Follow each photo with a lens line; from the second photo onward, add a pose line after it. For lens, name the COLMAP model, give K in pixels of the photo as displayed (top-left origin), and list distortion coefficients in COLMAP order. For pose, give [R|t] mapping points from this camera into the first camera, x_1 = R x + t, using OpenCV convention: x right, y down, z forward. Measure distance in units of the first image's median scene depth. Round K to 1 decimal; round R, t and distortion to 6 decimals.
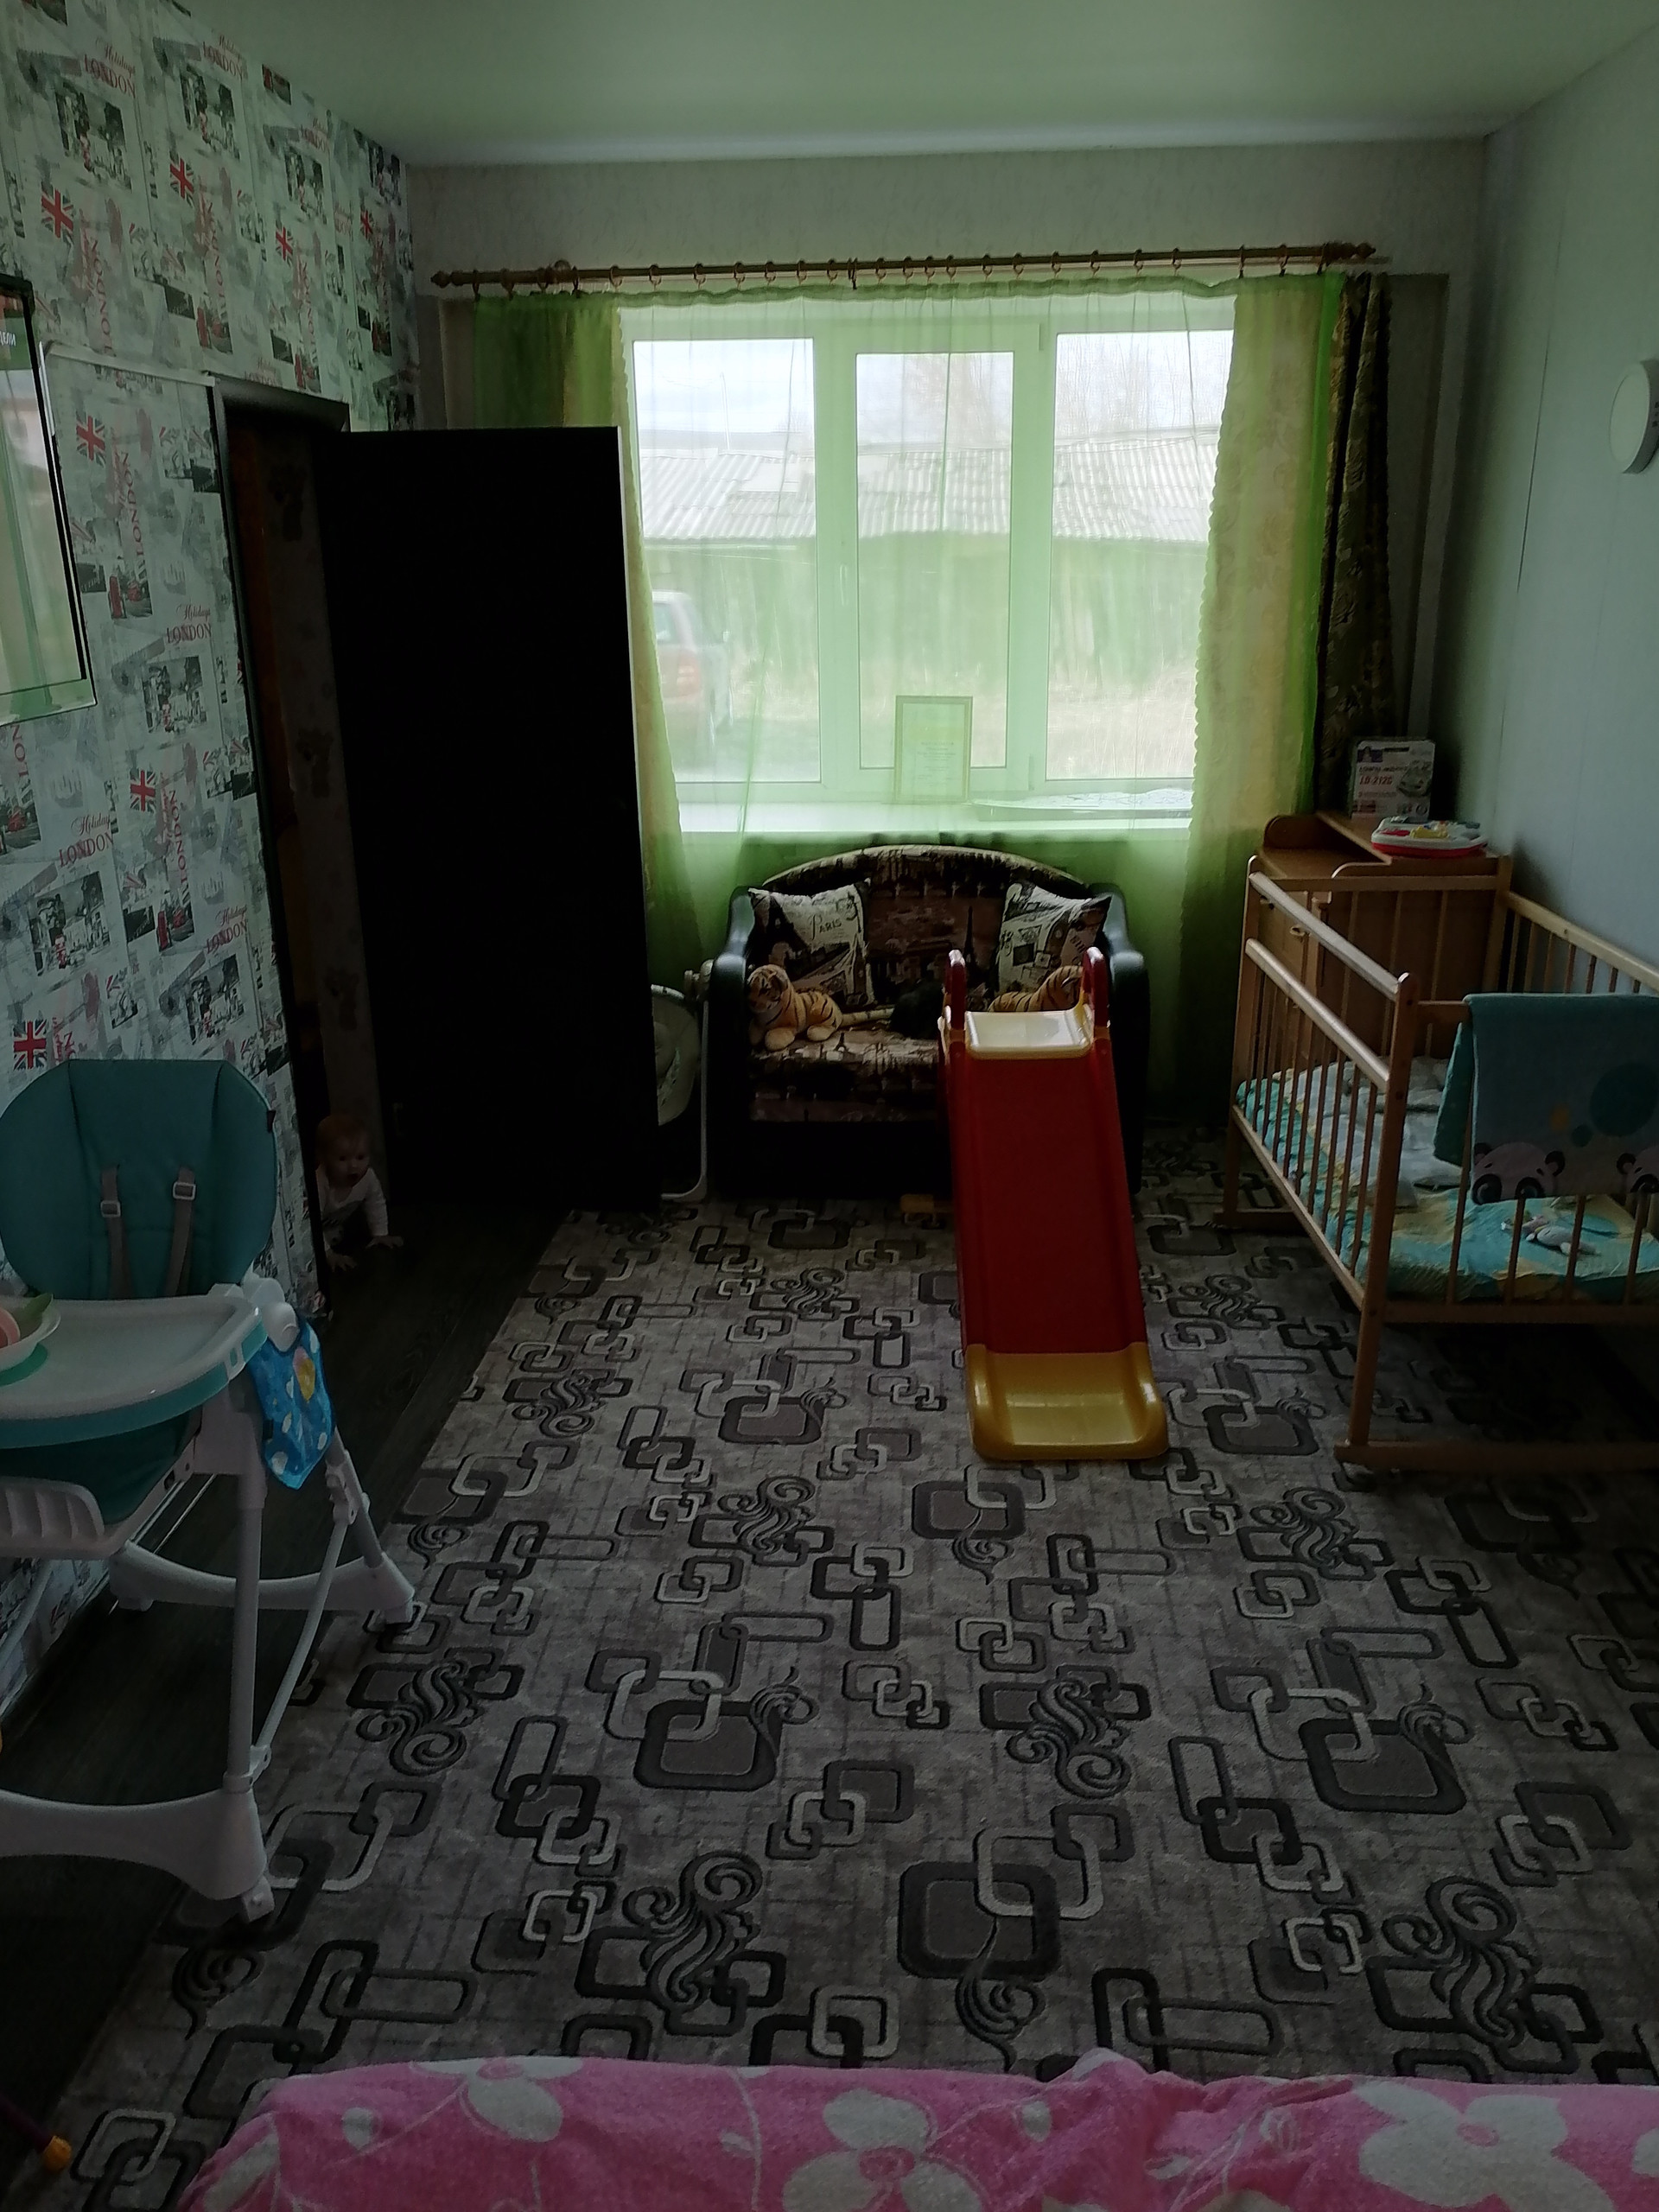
lens RADIAL K [[1659.7, 0, 837.9], [0, 1659.7, 1110.9], [0, 0, 1]] dist [0.009985, -0.009258]
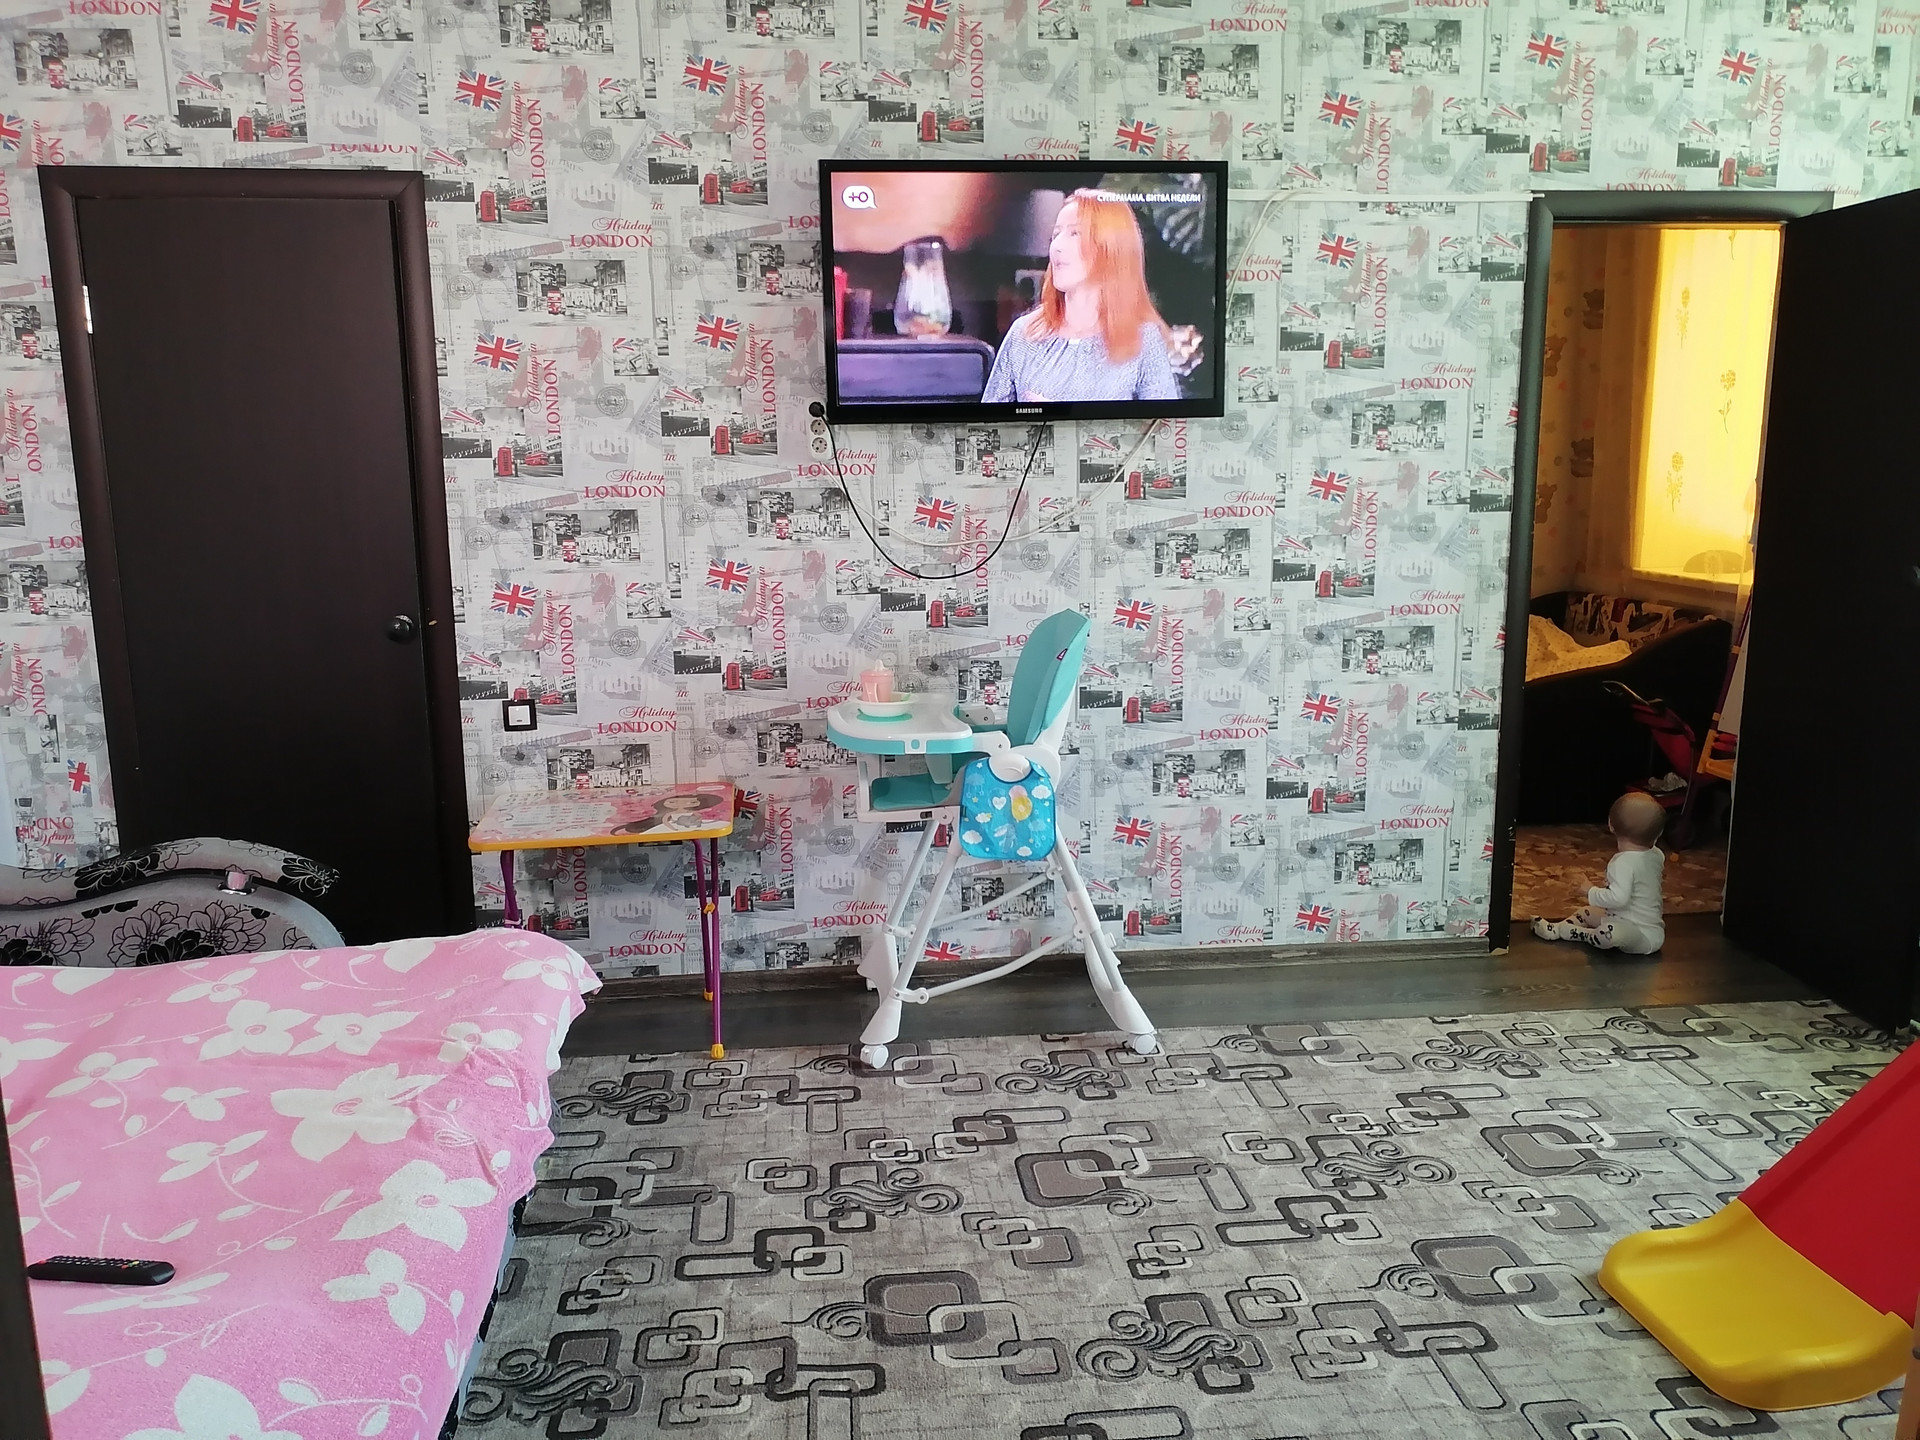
lens RADIAL K [[1440.6, 0, 972.7], [0, 1440.6, 727.1], [0, 0, 1]] dist [0.009985, -0.009258]
pose [[0.166630, 0.200731, -0.965371, 0.738975], [-0.312628, 0.939300, 0.141348, -0.070489], [0.935146, 0.278249, 0.219270, 0.459506]]
